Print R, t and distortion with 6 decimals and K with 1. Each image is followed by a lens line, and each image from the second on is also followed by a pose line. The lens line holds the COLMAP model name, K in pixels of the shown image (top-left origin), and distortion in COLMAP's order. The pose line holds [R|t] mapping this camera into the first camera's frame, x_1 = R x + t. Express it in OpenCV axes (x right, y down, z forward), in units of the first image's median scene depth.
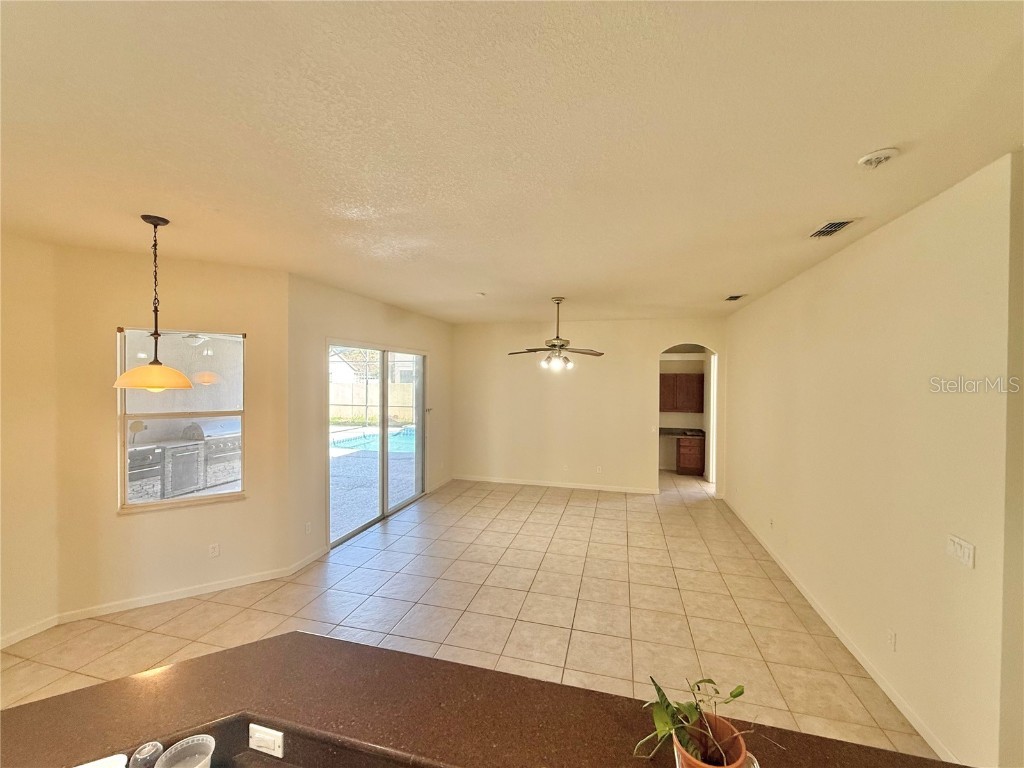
lens RADIAL K [[409.0, 0, 512.0], [0, 409.0, 384.0], [0, 0, 1]] dist [0.000209, -0.000048]
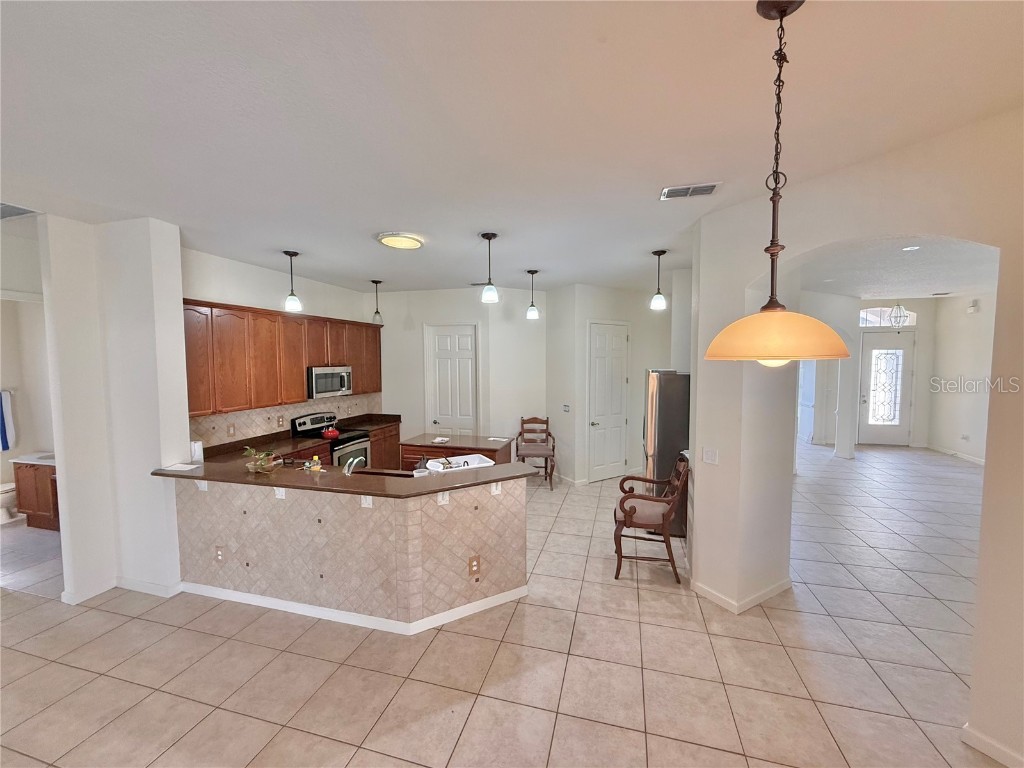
lens RADIAL K [[409.0, 0, 512.0], [0, 409.0, 384.0], [0, 0, 1]] dist [0.000209, -0.000048]
pose [[-0.999921, -0.003887, 0.011977, -0.345150], [-0.002989, 0.997243, 0.074145, 0.003723], [-0.012232, 0.074104, -0.997176, 0.917302]]
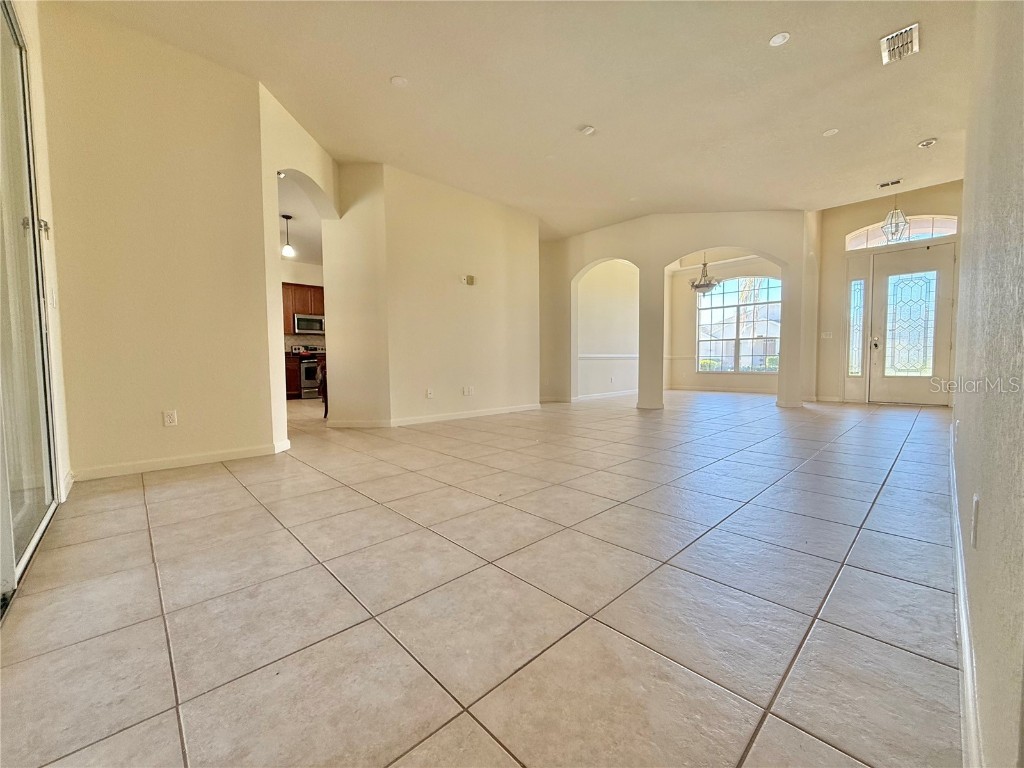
lens RADIAL K [[409.0, 0, 512.0], [0, 409.0, 384.0], [0, 0, 1]] dist [0.000209, -0.000048]
pose [[-0.850610, -0.027447, 0.525080, -1.724480], [0.011059, 0.997482, 0.070056, 0.257849], [-0.525681, 0.065397, -0.848164, 0.918507]]
